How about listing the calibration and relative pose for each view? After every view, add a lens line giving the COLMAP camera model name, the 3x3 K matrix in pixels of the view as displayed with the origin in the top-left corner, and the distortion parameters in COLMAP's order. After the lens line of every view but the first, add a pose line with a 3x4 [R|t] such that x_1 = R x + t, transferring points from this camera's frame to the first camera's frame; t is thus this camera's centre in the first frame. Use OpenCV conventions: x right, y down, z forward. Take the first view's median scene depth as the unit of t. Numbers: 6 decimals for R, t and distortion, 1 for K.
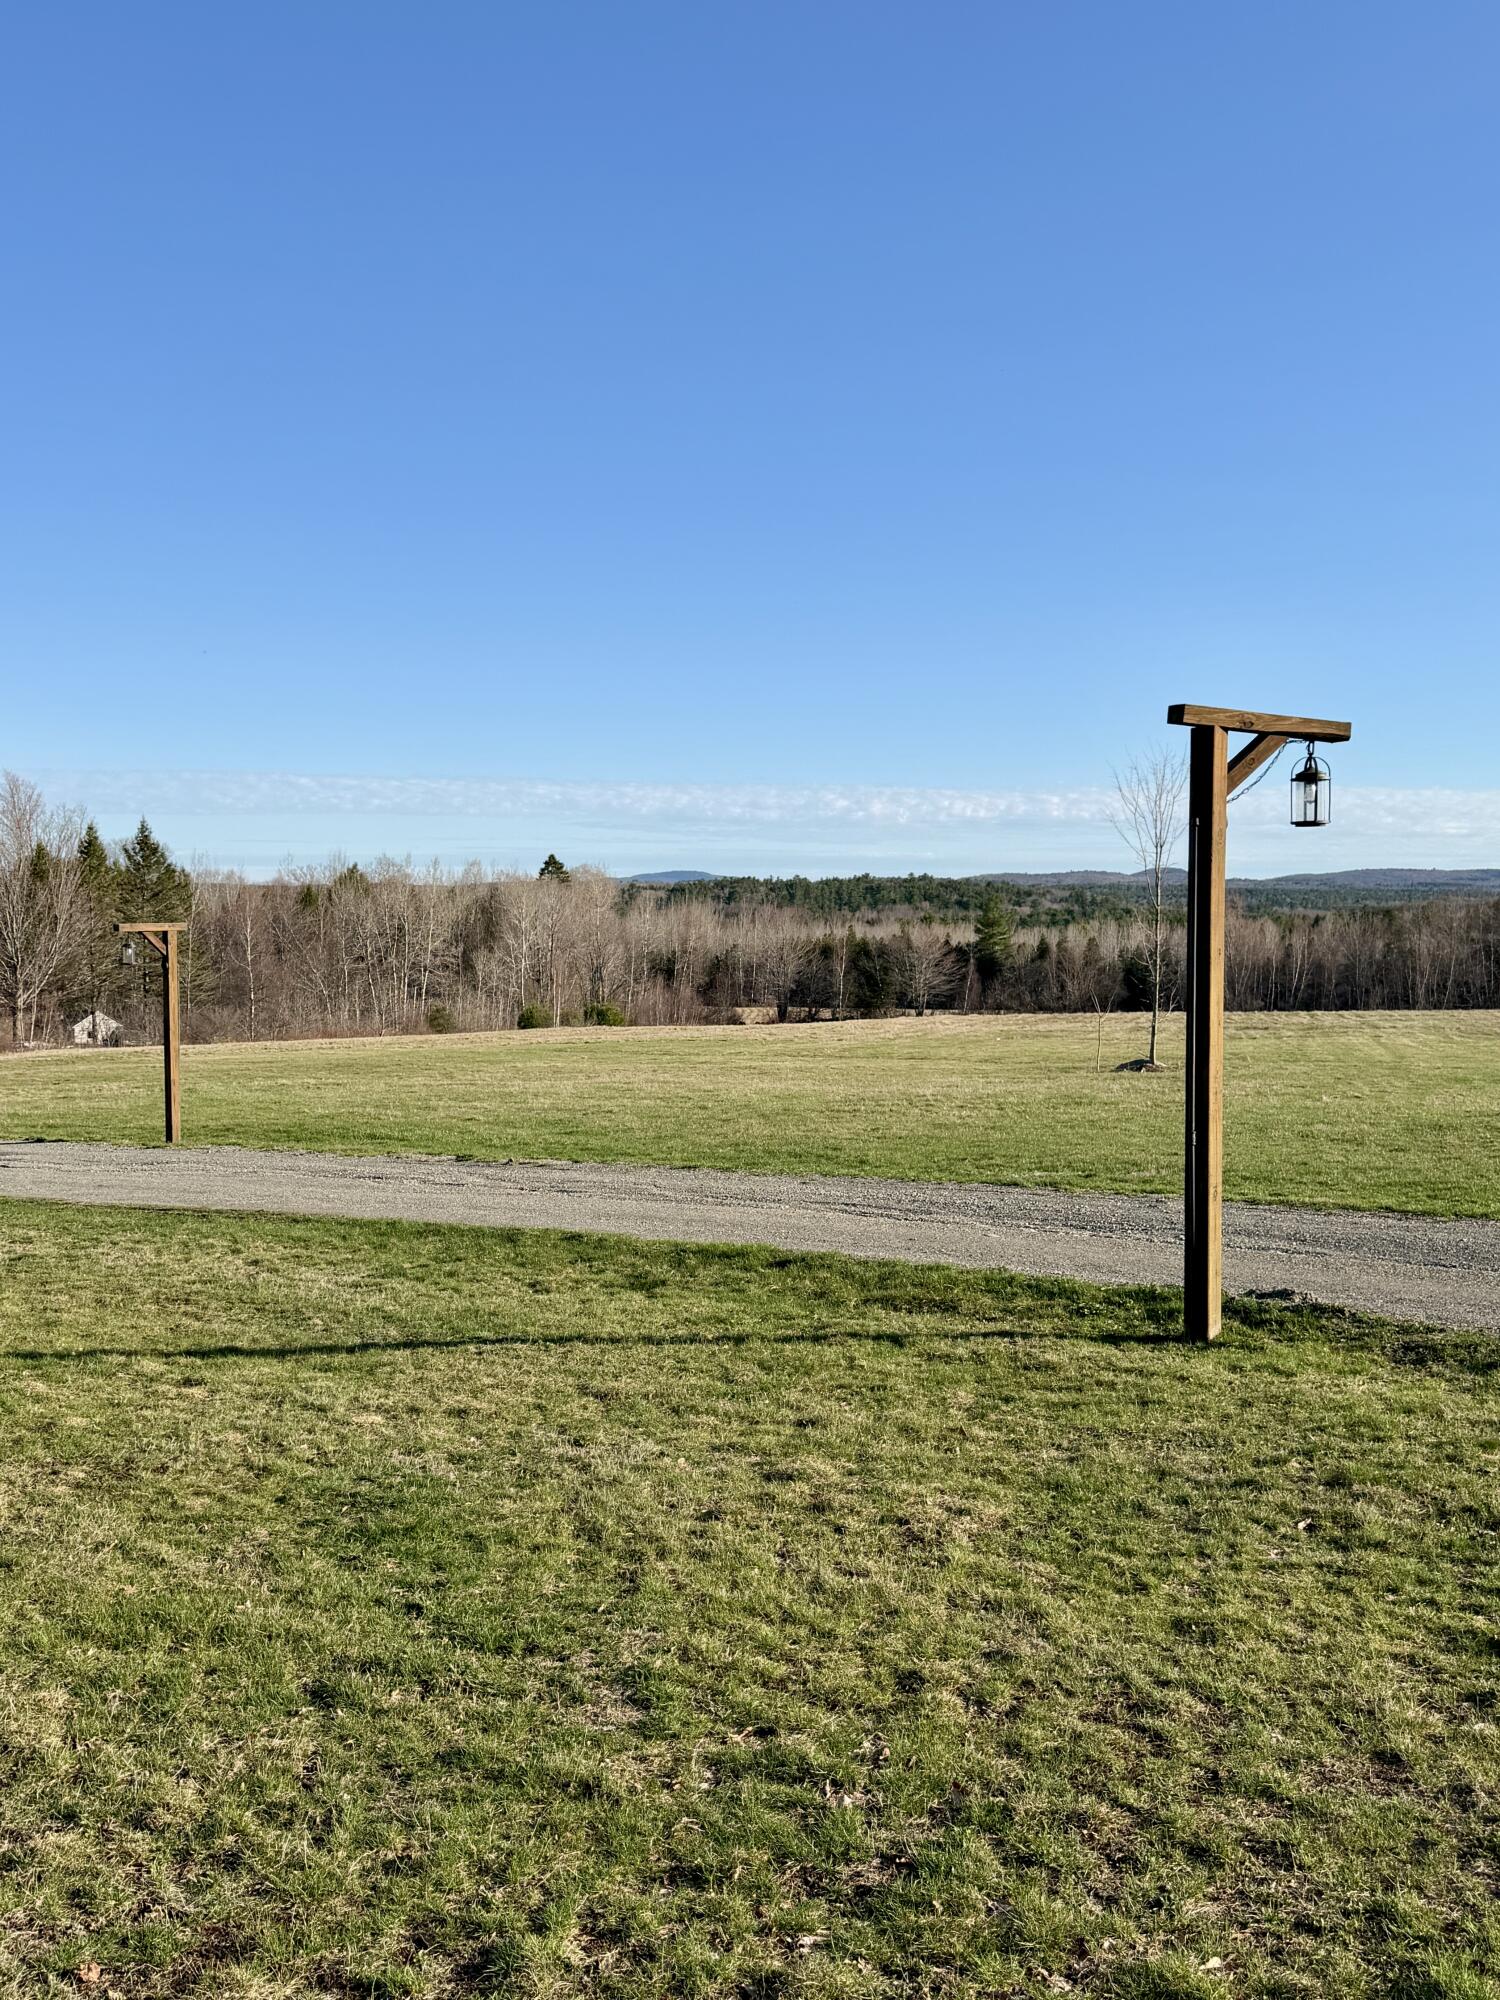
lens RADIAL K [[1911.5, 0, 751.2], [0, 1911.5, 978.5], [0, 0, 1]] dist [0.168719, 0.000000]
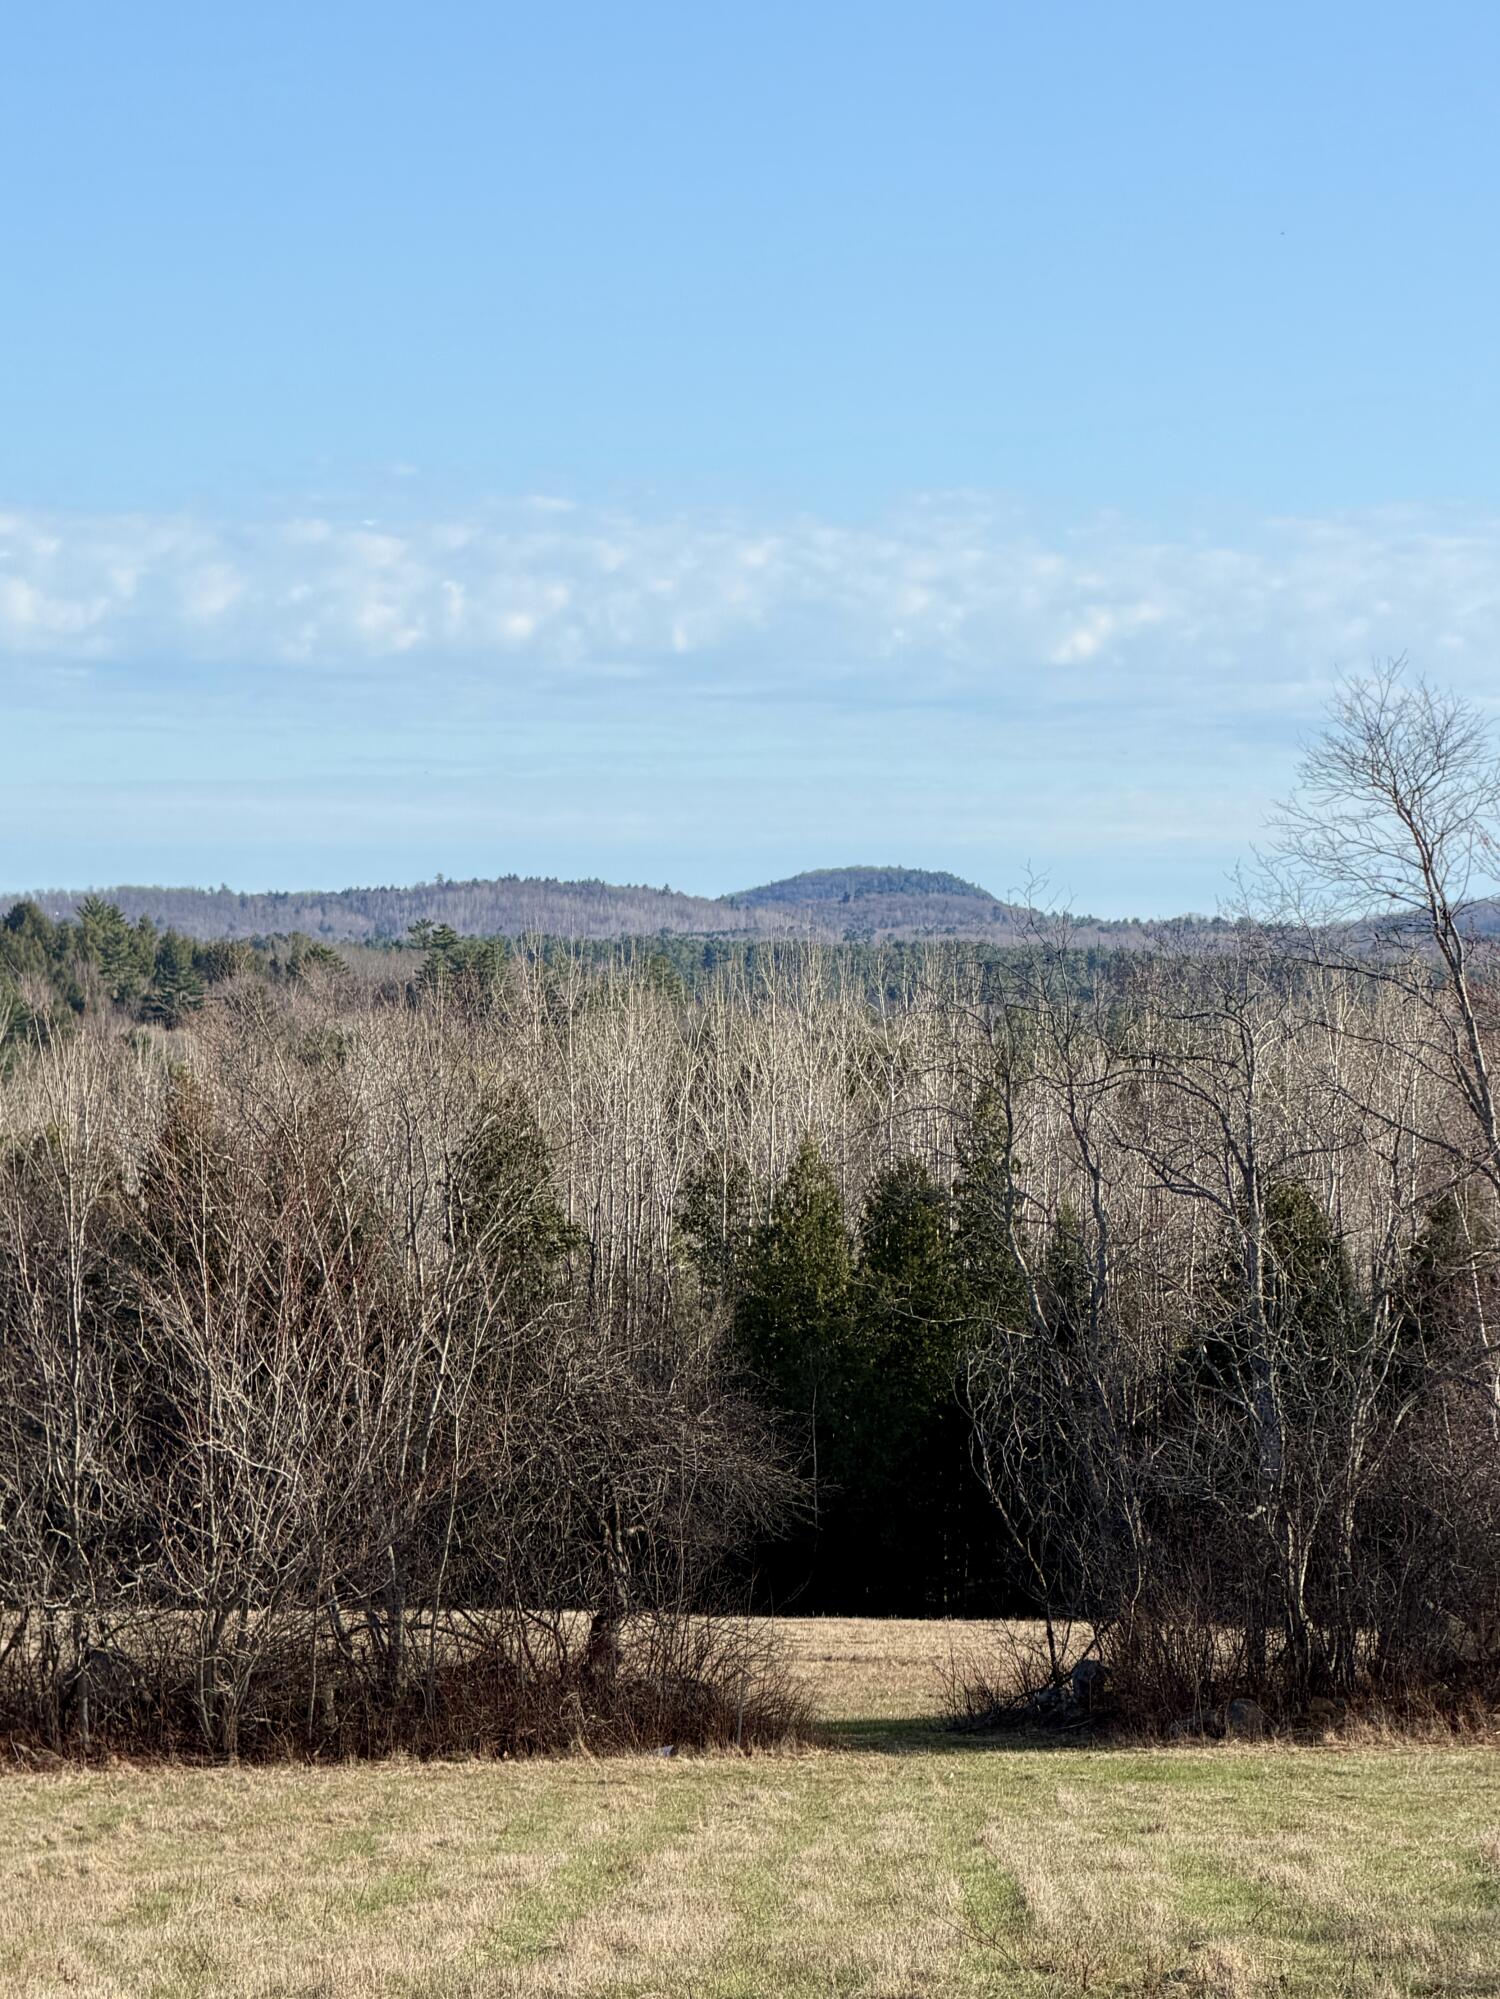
lens RADIAL K [[8578.4, 0, 750.2], [0, 8578.4, 1003.2], [0, 0, 1]] dist [-0.822587, 0.000000]
pose [[0.980240, 0.006558, 0.197705, 0.027734], [0.002665, 0.998922, -0.046346, 0.000852], [-0.197796, 0.045957, 0.979165, 0.148527]]
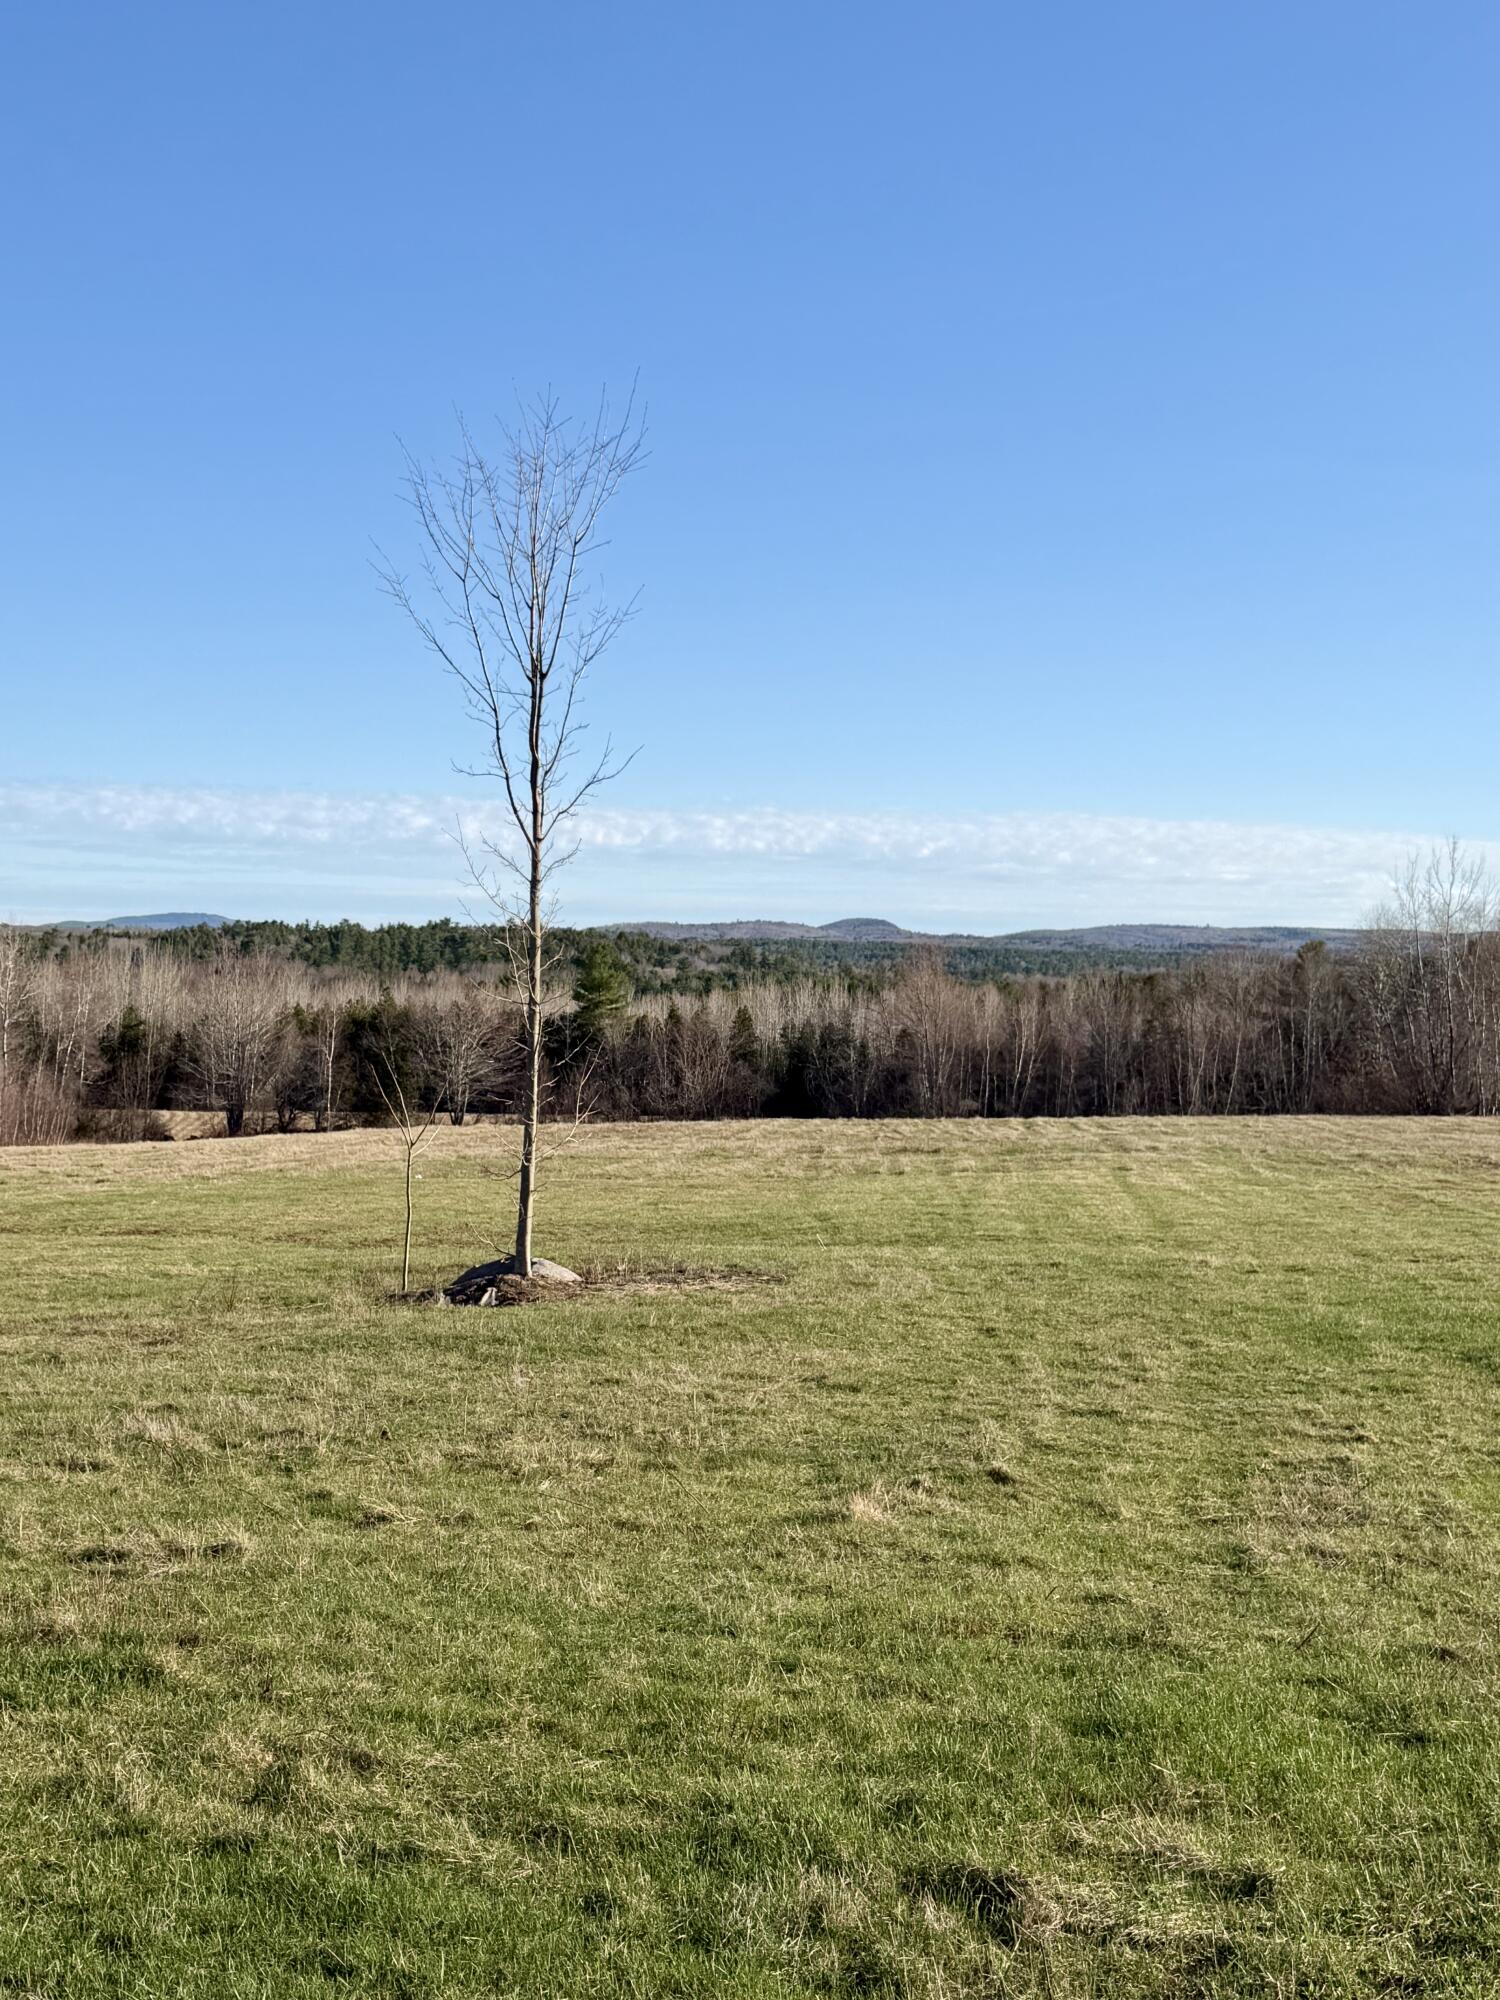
lens RADIAL K [[2654.2, 0, 737.6], [0, 2654.2, 995.1], [0, 0, 1]] dist [0.094076, 0.000000]
pose [[0.986863, 0.008330, 0.161346, 0.009849], [-0.003789, 0.999589, -0.028433, 0.000362], [-0.161517, 0.027448, 0.986488, 0.029524]]
